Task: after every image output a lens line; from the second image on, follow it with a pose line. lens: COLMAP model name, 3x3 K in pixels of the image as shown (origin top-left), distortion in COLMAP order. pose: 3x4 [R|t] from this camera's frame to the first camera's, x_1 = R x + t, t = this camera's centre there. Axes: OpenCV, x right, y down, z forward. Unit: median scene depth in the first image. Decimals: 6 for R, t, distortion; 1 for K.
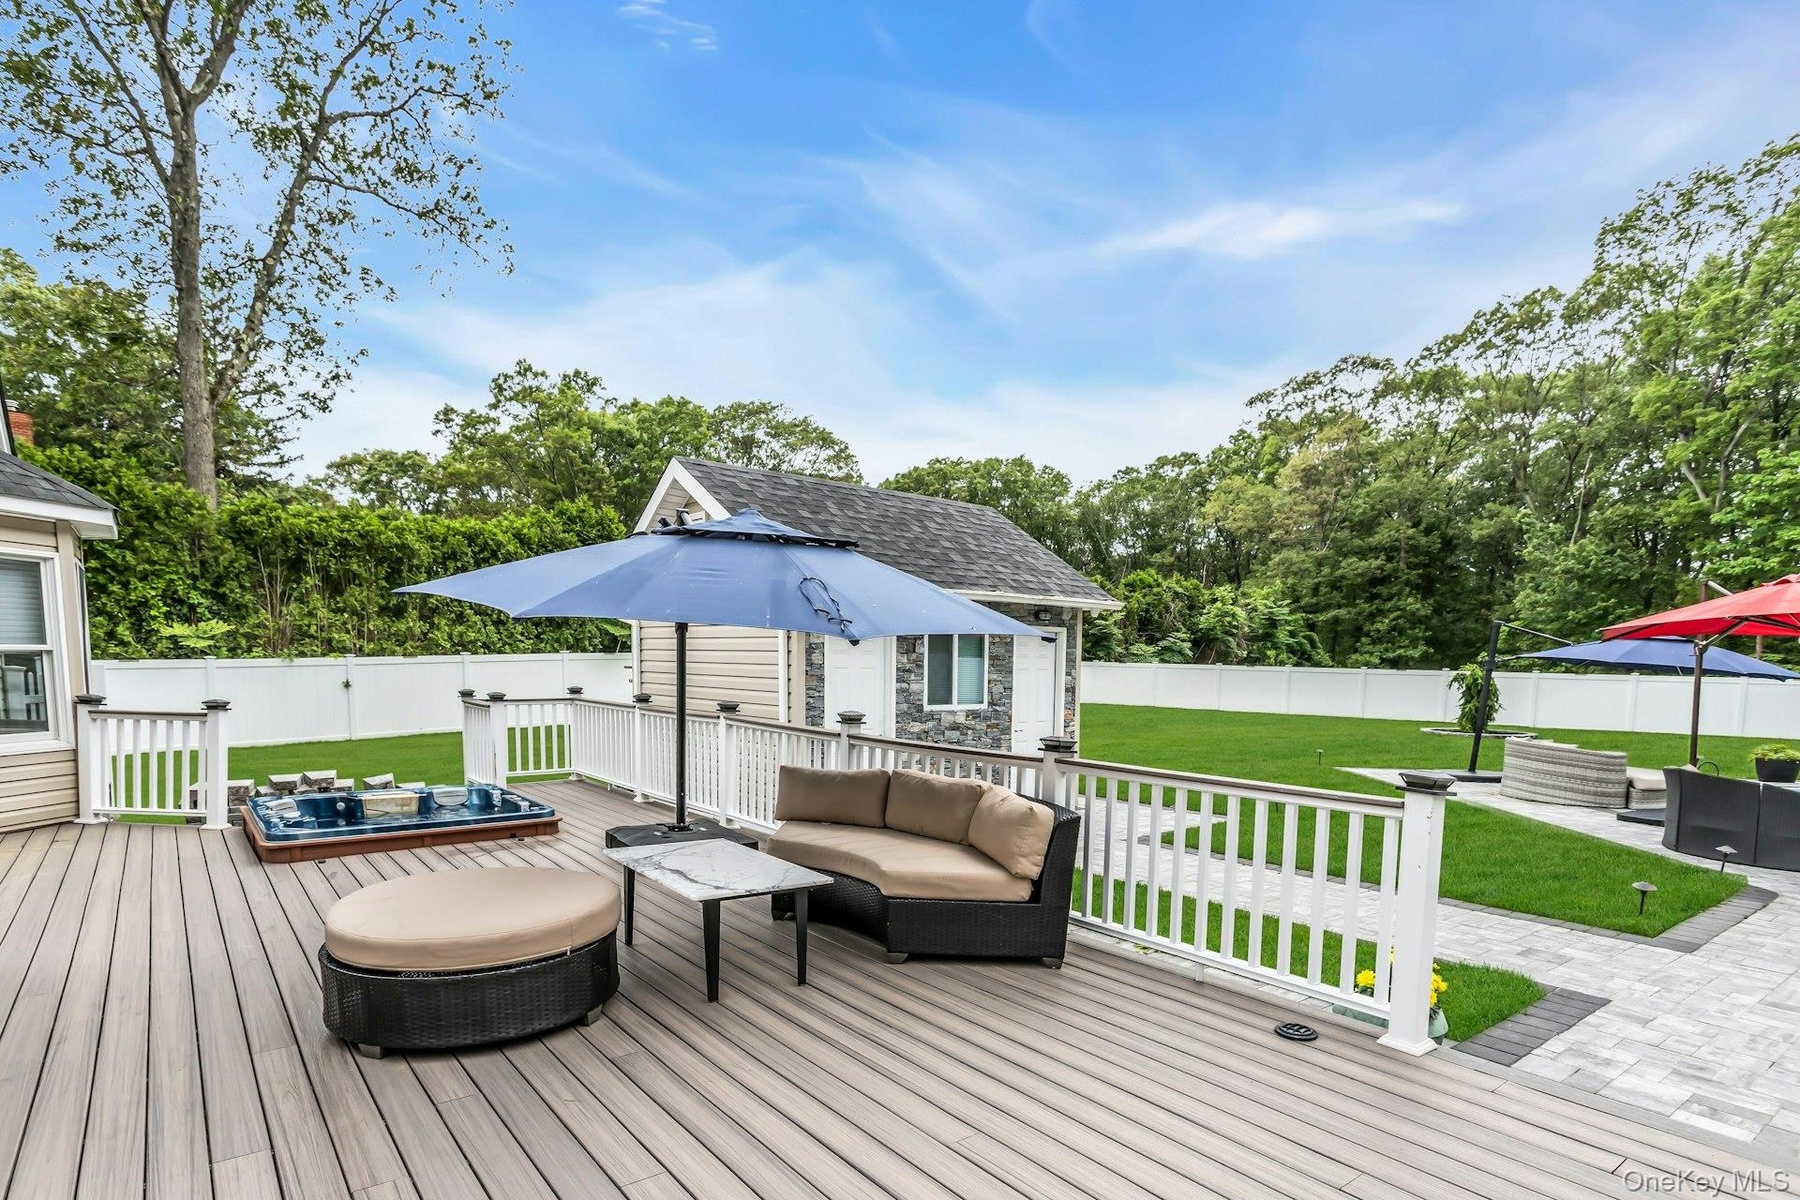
lens RADIAL K [[993.2, 0, 824.9], [0, 993.2, 705.7], [0, 0, 1]] dist [-0.006258, 0.004860]
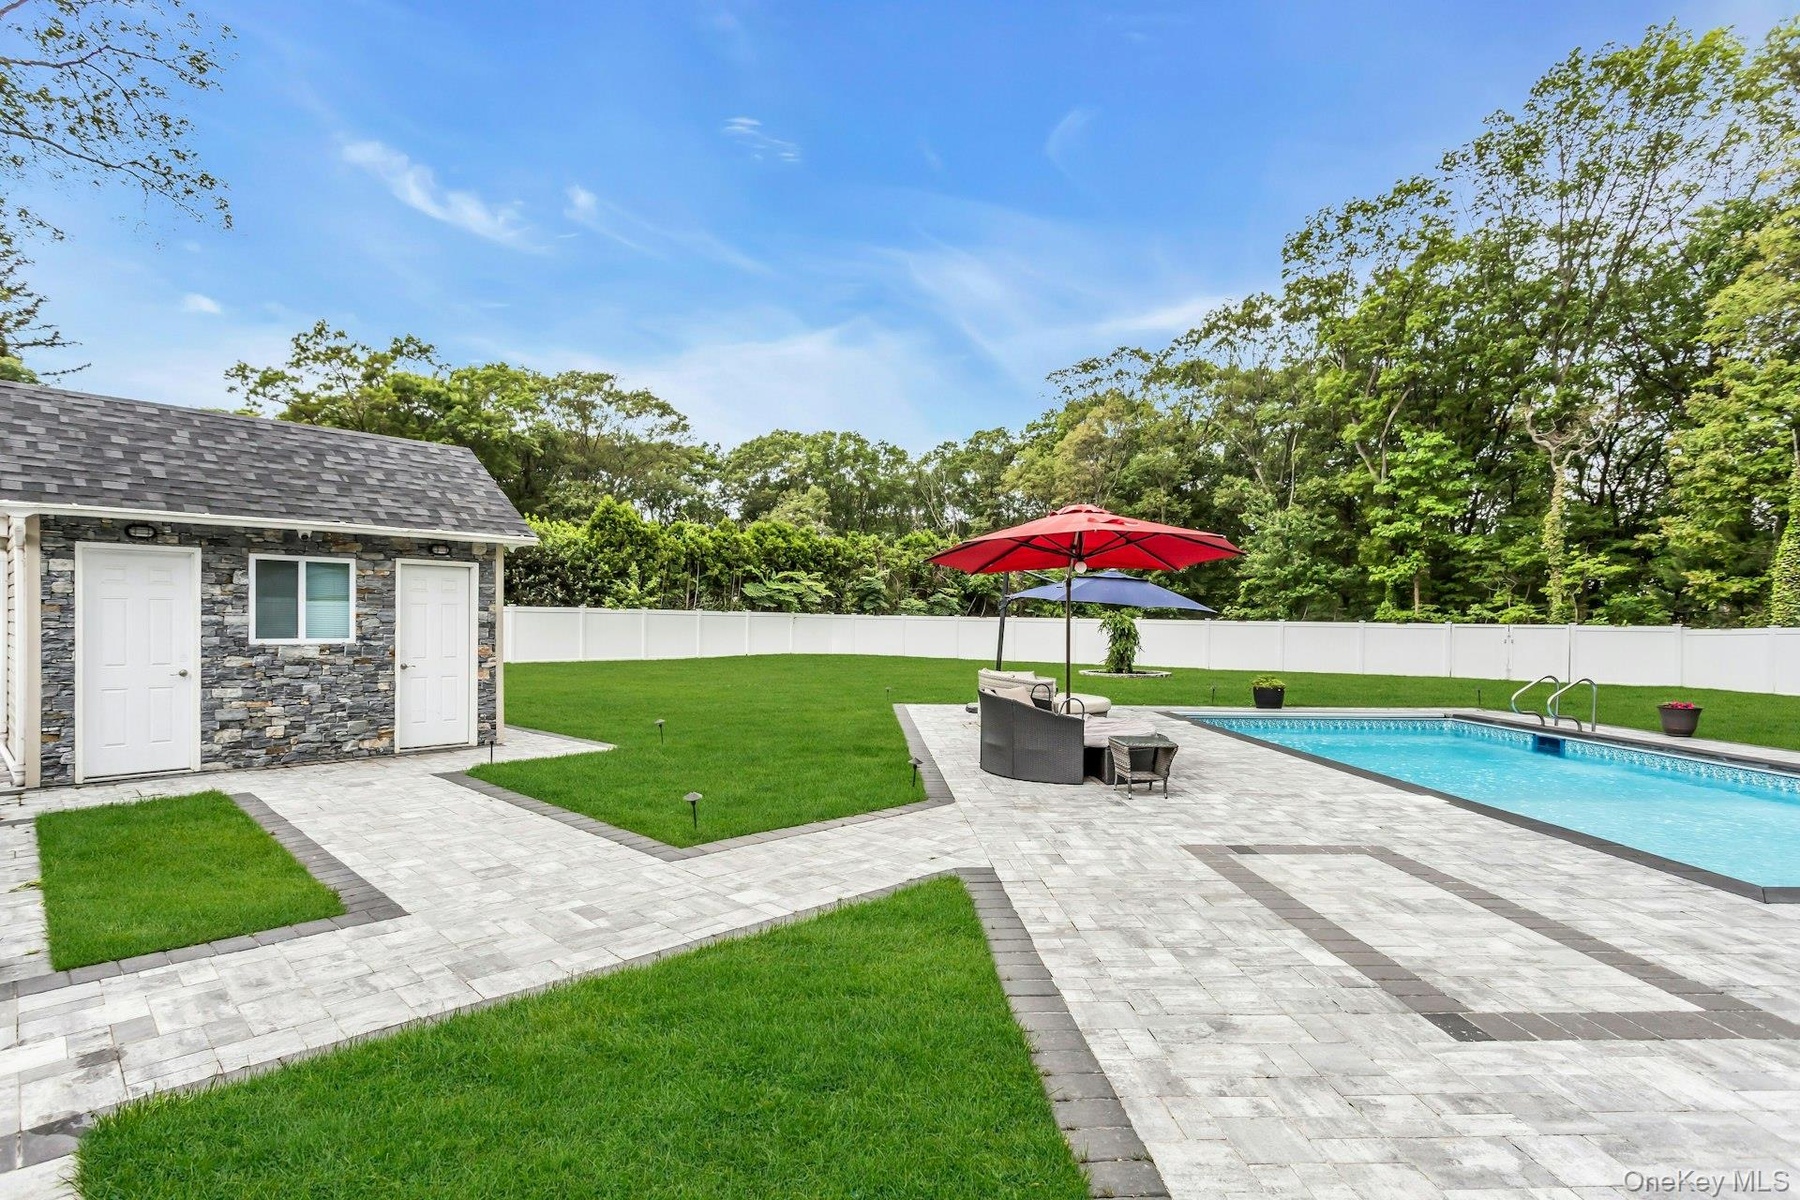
lens RADIAL K [[936.6, 0, 869.2], [0, 936.6, 606.6], [0, 0, 1]] dist [-0.003899, 0.001553]
pose [[0.988849, -0.005405, 0.148825, 0.127786], [0.014540, 0.998071, -0.060358, 0.007282], [-0.148212, 0.061849, 0.987020, 0.003591]]
